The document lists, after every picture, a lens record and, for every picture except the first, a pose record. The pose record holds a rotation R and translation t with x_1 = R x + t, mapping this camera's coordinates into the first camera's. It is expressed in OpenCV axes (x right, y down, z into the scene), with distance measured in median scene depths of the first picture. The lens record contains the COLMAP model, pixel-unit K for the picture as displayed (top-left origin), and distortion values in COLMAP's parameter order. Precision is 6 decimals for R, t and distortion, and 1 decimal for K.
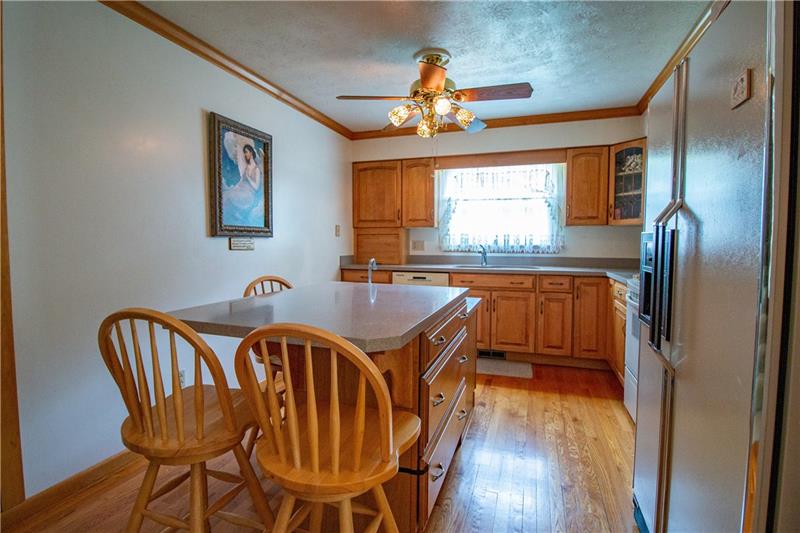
lens RADIAL K [[387.3, 0, 398.8], [0, 387.3, 261.7], [0, 0, 1]] dist [-0.013022, -0.004048]
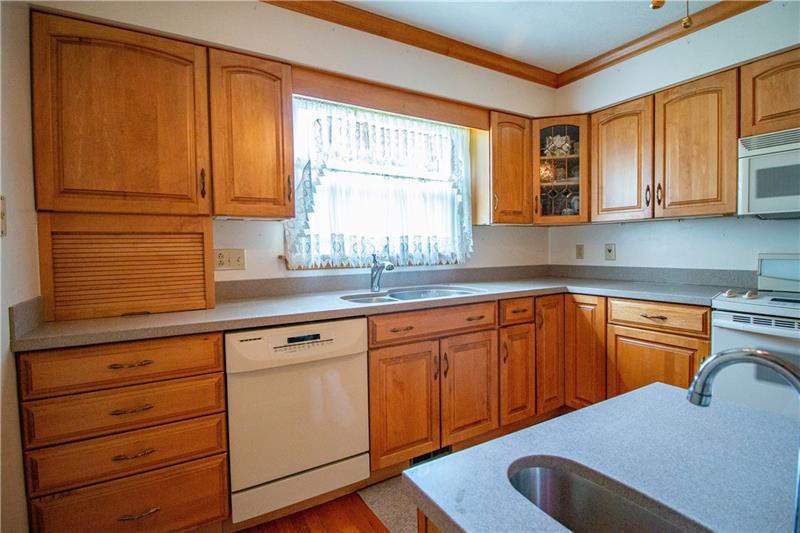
lens RADIAL K [[387.3, 0, 404.4], [0, 387.3, 262.5], [0, 0, 1]] dist [-0.013022, -0.004048]
pose [[0.647731, -0.040675, 0.760783, -0.184710], [0.056904, 0.998367, 0.004929, -0.033915], [-0.759741, 0.040099, 0.648988, 0.647400]]
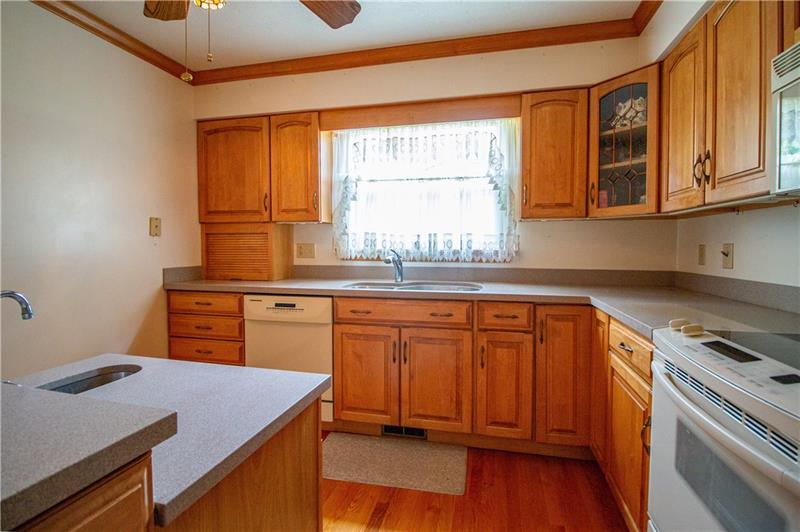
lens RADIAL K [[387.3, 0, 397.5], [0, 387.3, 260.2], [0, 0, 1]] dist [-0.013022, -0.004048]
pose [[0.996031, -0.004414, 0.088901, 0.172326], [0.005613, 0.999897, -0.013233, -0.018597], [-0.088833, 0.013679, 0.995953, 0.385984]]
